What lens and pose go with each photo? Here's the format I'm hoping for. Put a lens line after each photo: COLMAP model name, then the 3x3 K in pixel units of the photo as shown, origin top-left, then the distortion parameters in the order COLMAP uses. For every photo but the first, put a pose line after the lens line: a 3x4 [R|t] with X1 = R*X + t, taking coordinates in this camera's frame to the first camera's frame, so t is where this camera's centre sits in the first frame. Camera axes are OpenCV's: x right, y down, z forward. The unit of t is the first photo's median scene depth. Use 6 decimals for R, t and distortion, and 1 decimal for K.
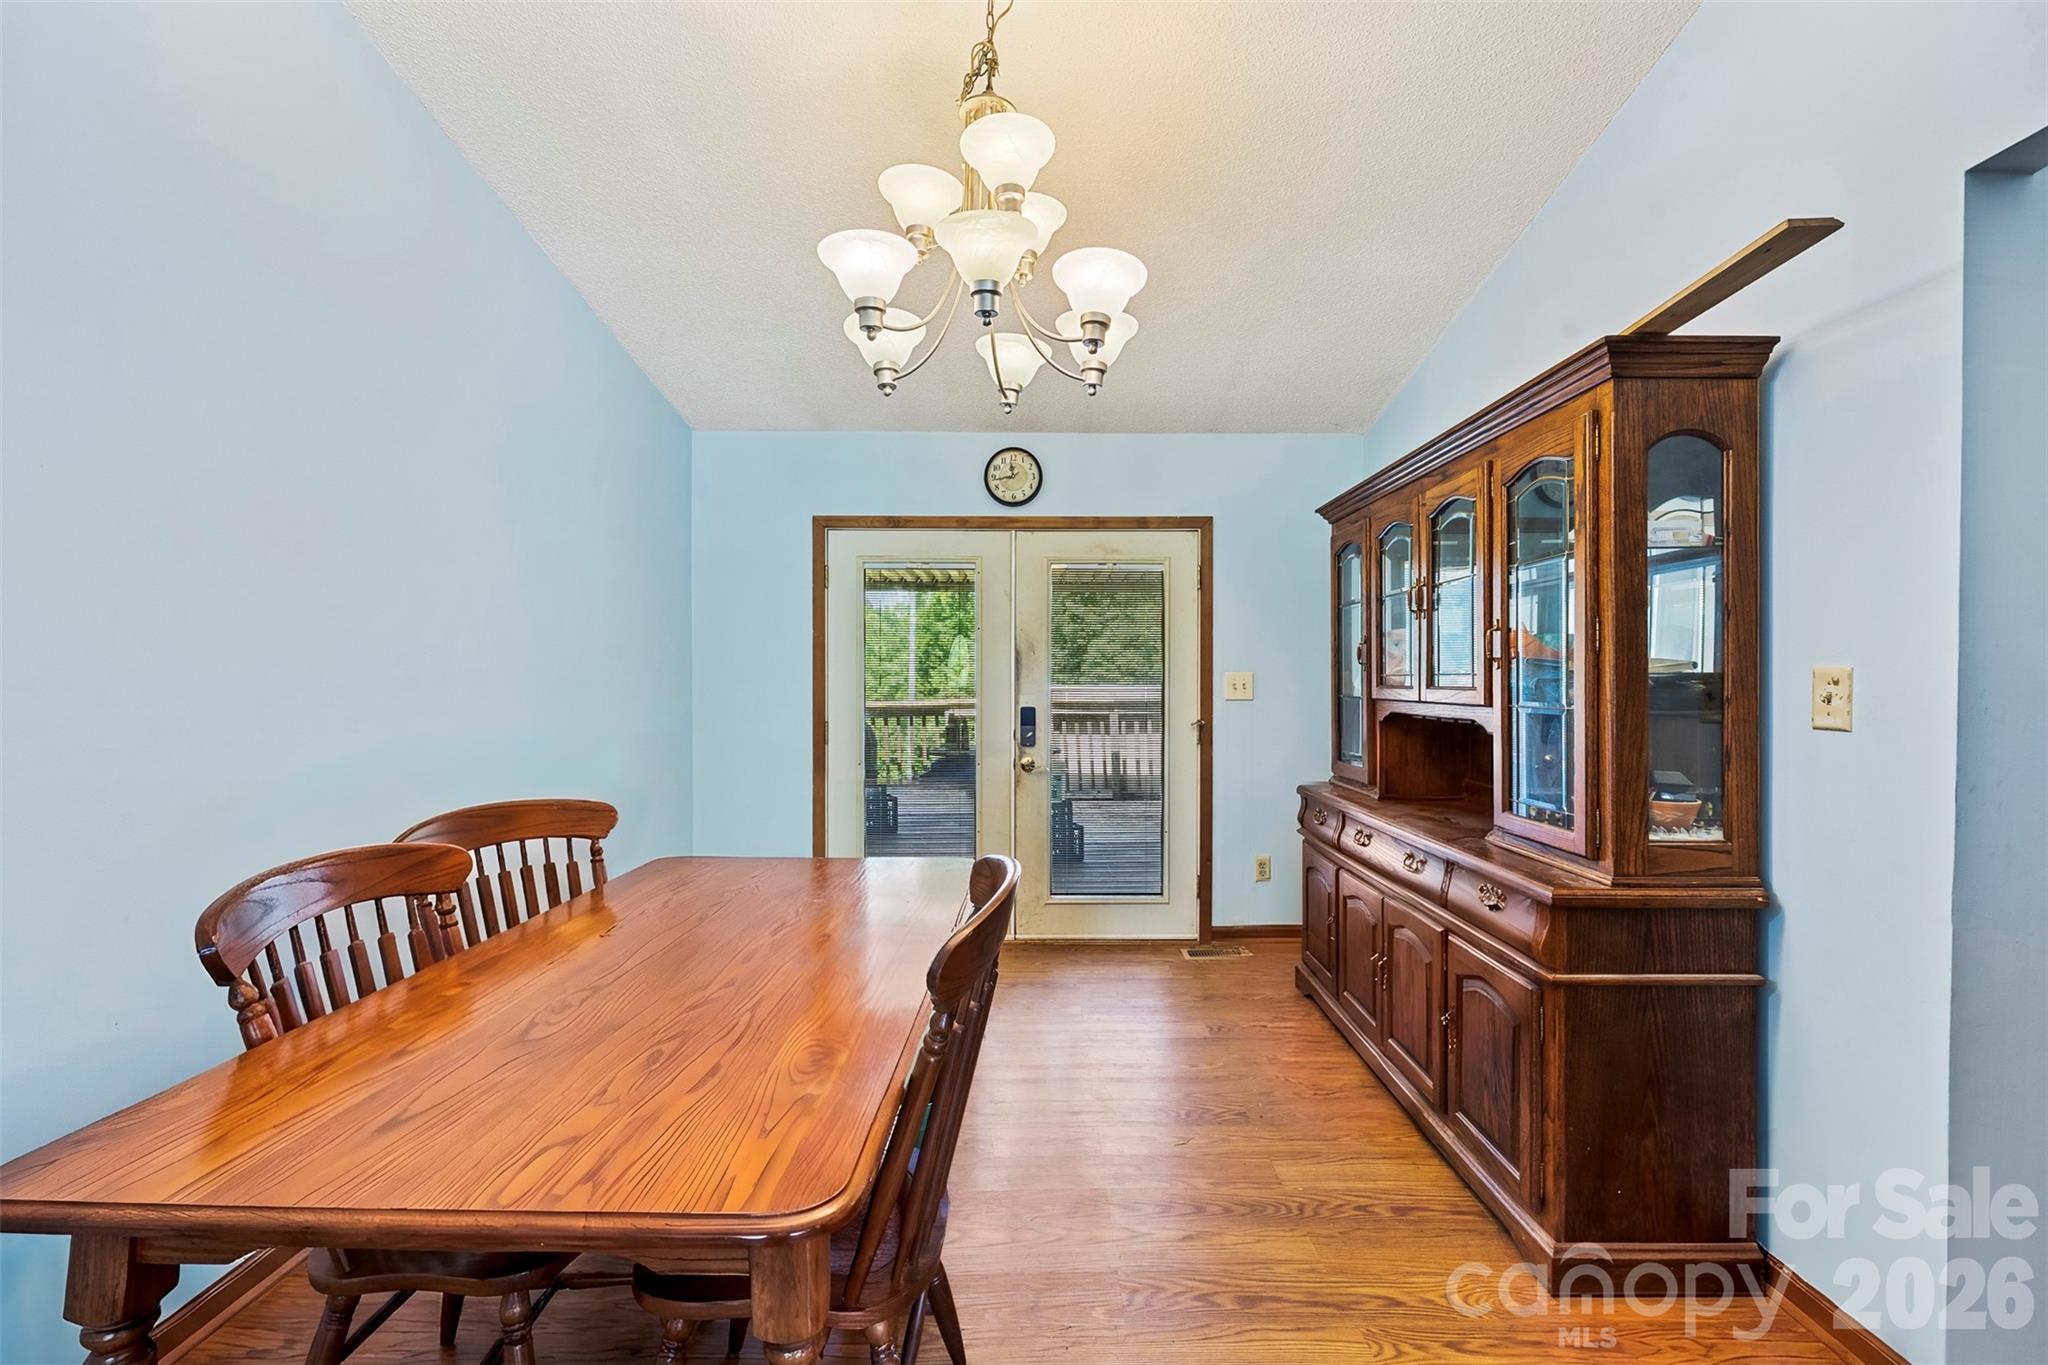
lens RADIAL K [[833.7, 0, 1036.6], [0, 833.7, 682.8], [0, 0, 1]] dist [0.004449, -0.000672]
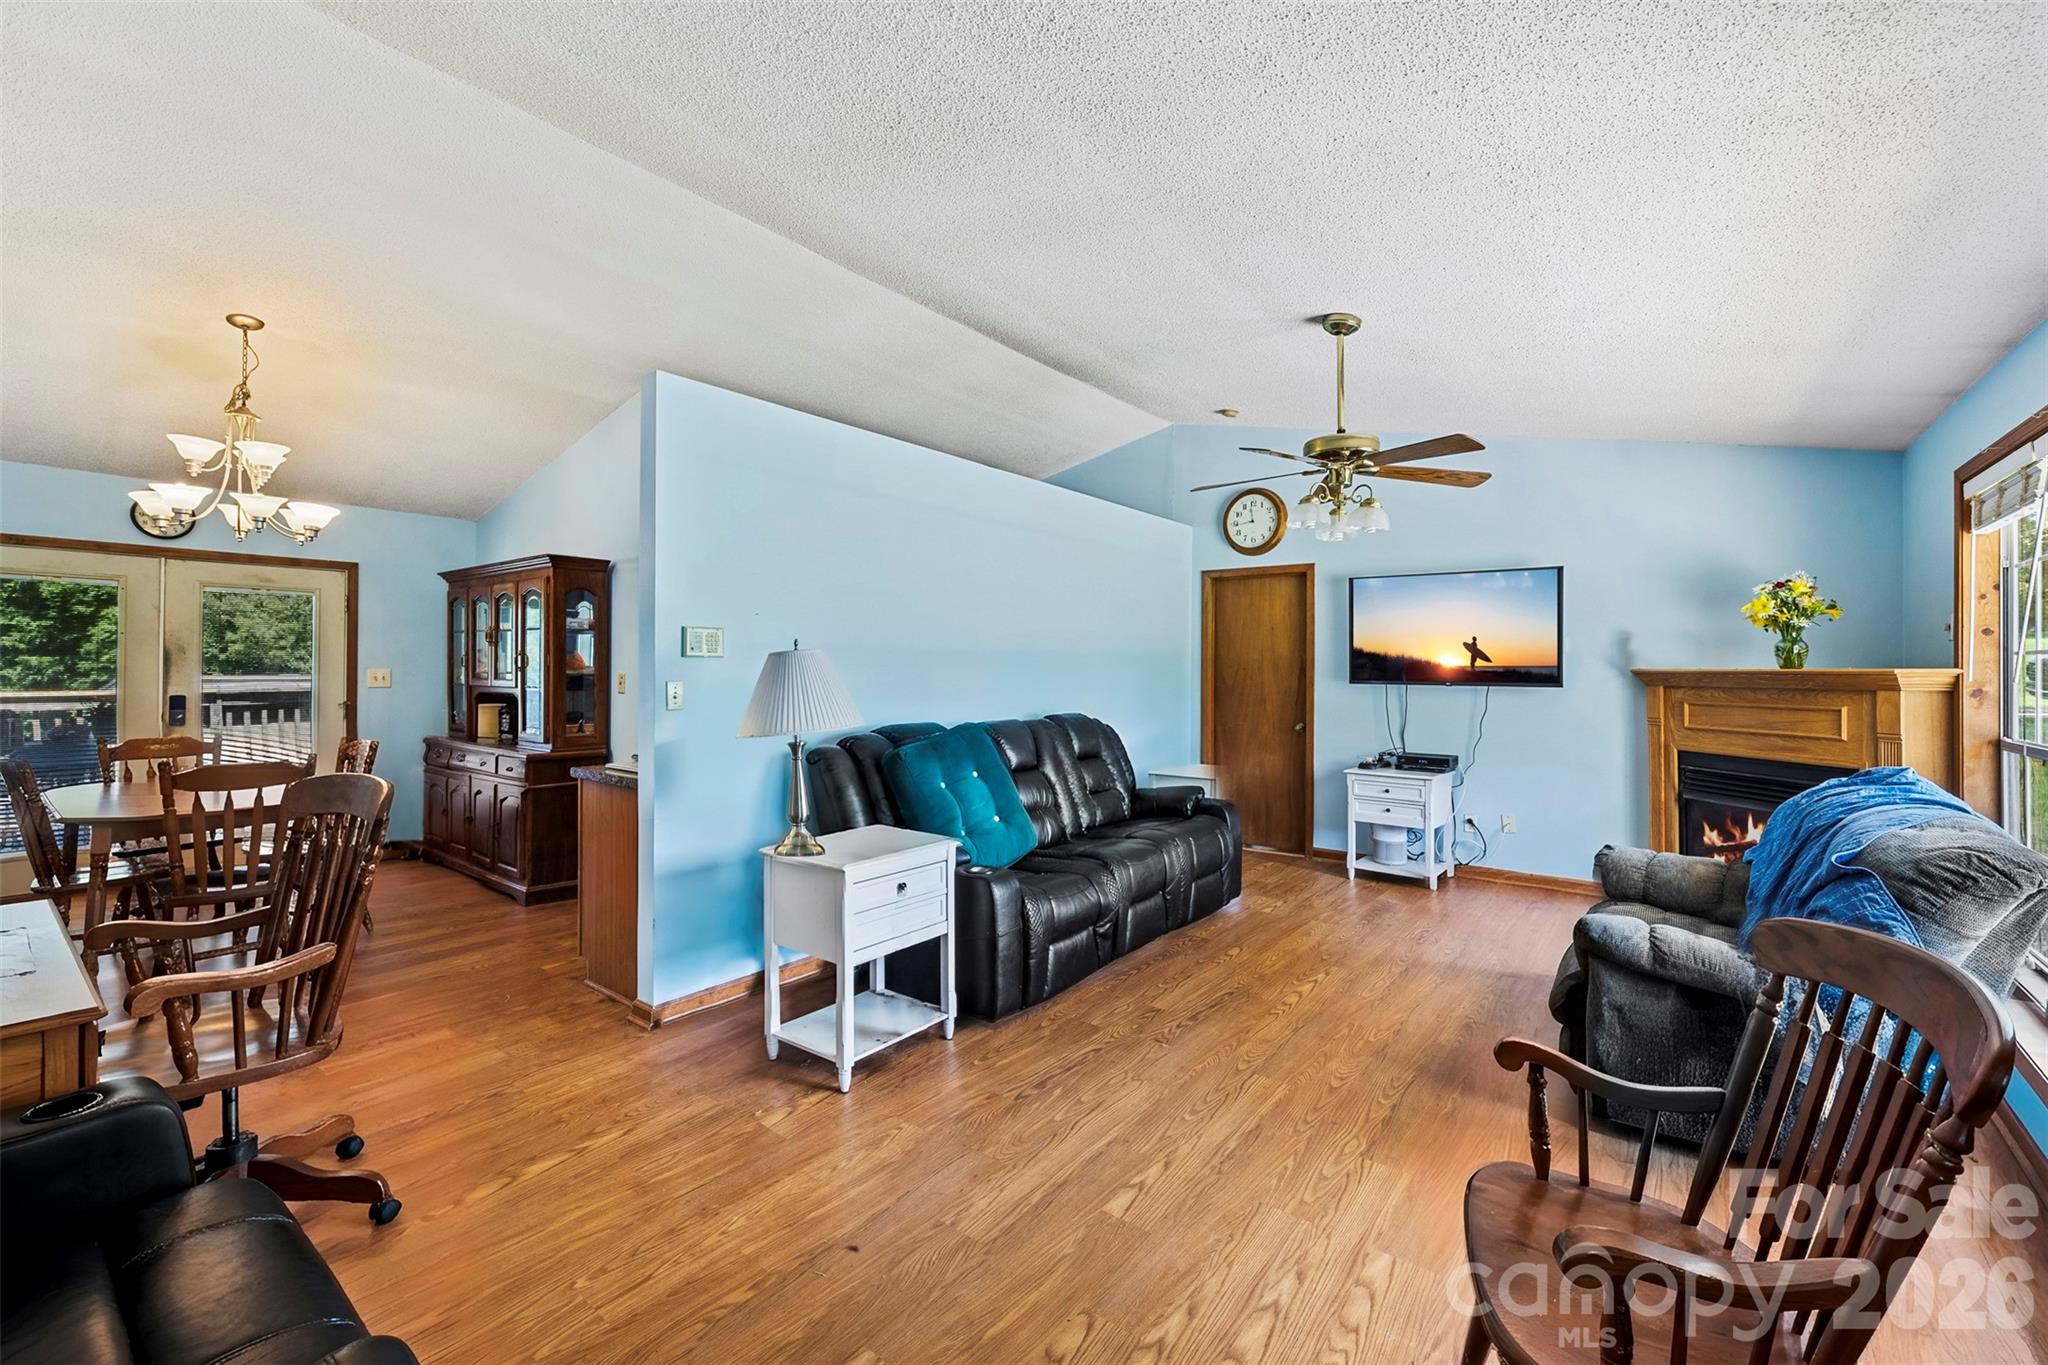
lens RADIAL K [[833.7, 0, 1039.0], [0, 833.7, 663.4], [0, 0, 1]] dist [0.004449, -0.000672]
pose [[0.610091, 0.007827, 0.792293, -0.225050], [-0.002152, 0.999964, -0.008222, -0.012600], [-0.792328, 0.003311, 0.610086, -0.857506]]
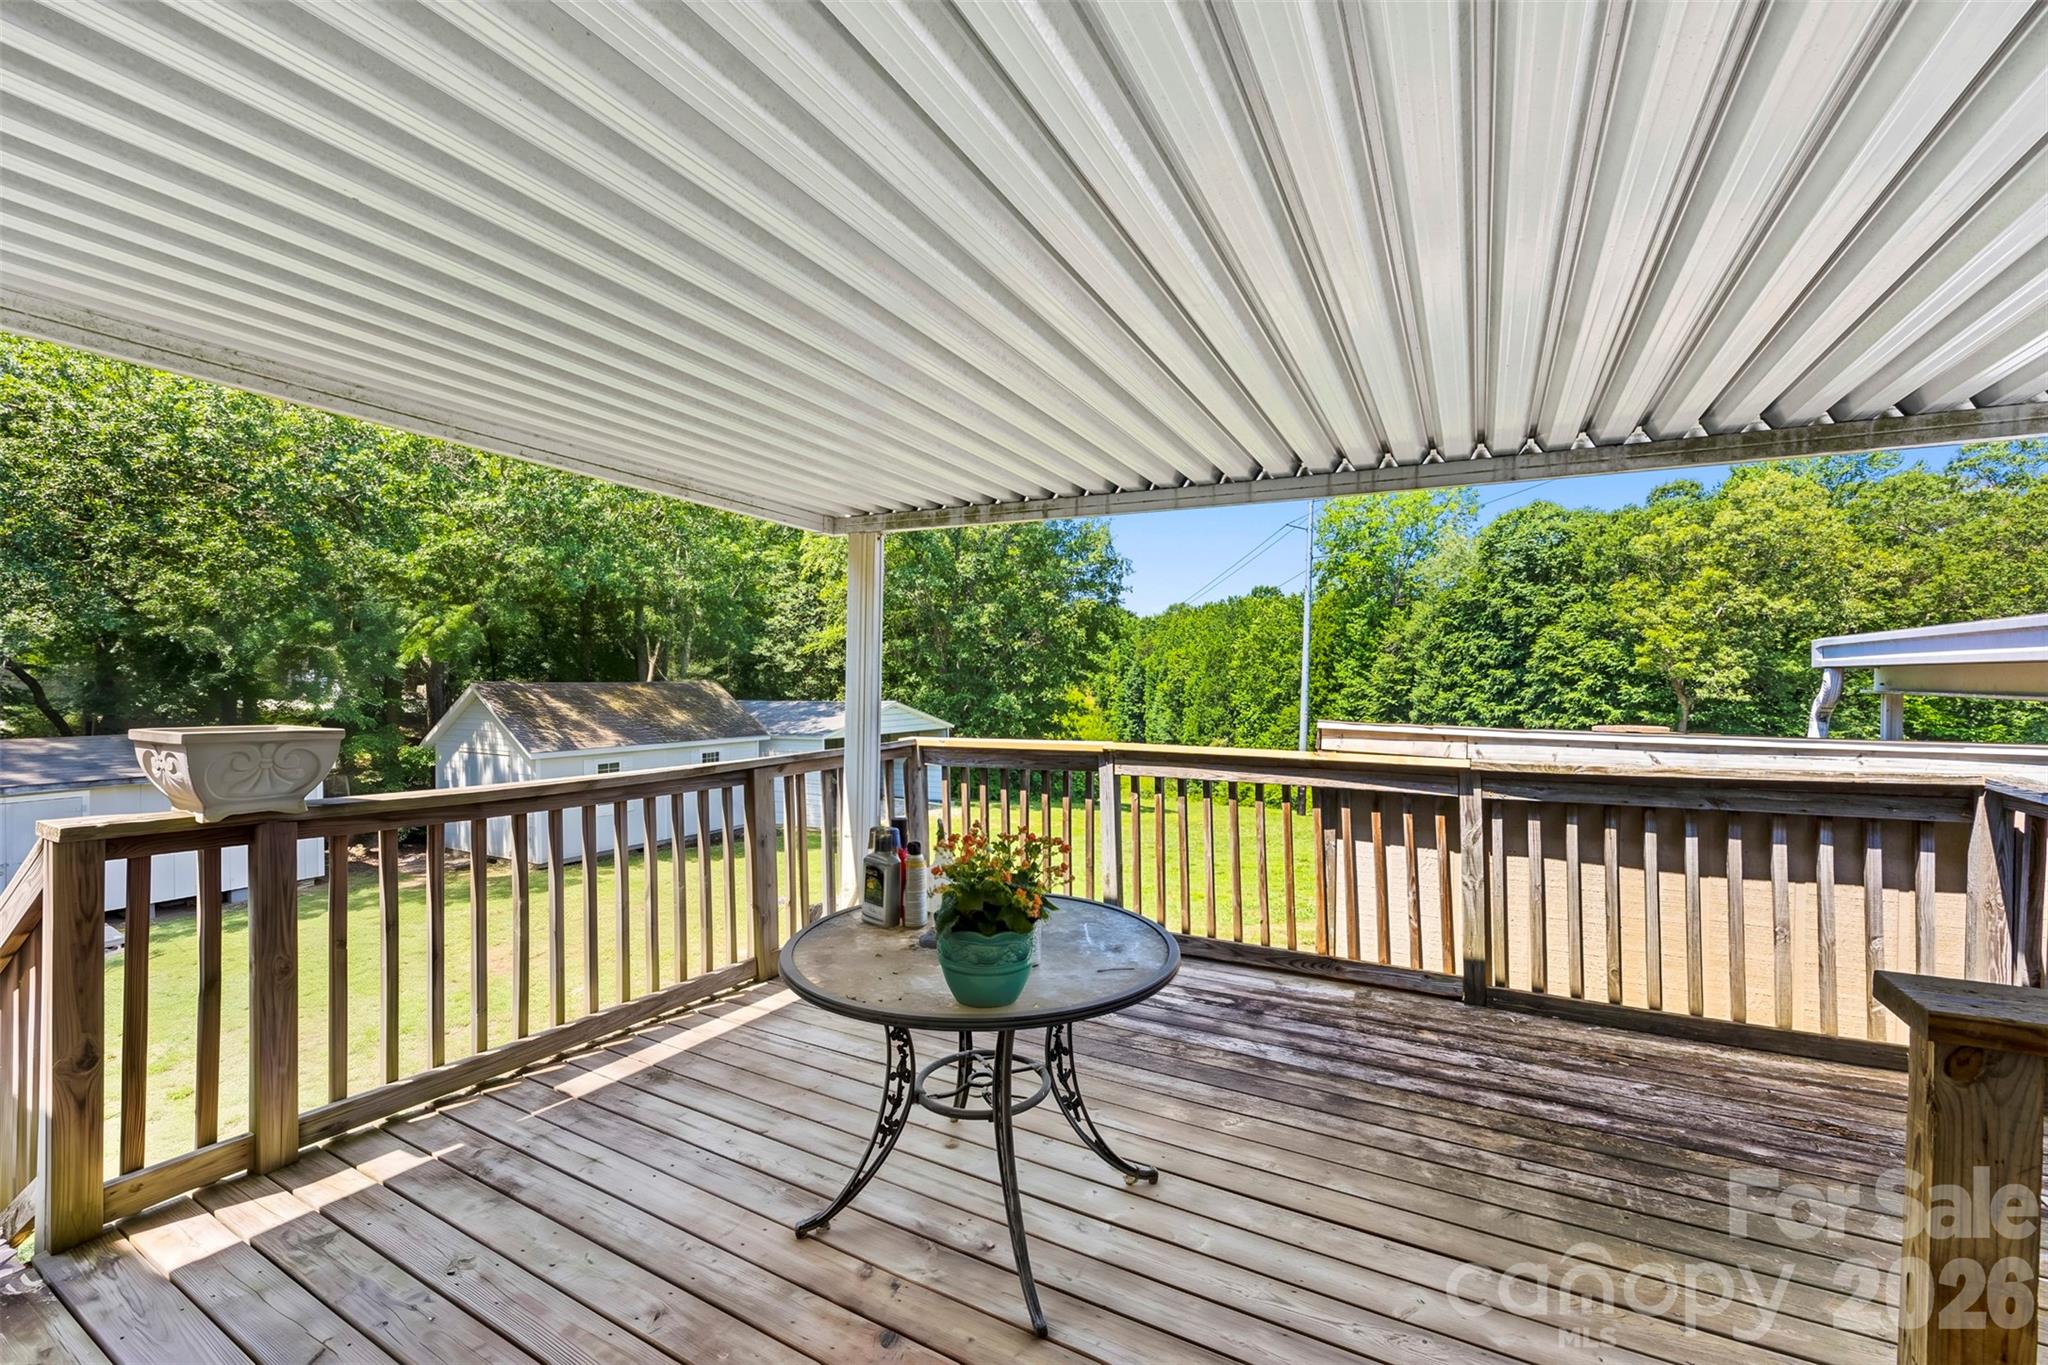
lens RADIAL K [[833.7, 0, 1028.2], [0, 833.7, 694.3], [0, 0, 1]] dist [0.004449, -0.000672]
pose [[0.881207, 0.019191, -0.472341, 0.216880], [-0.008421, 0.999654, 0.024906, -0.060525], [0.472656, -0.017970, 0.881064, 1.203687]]
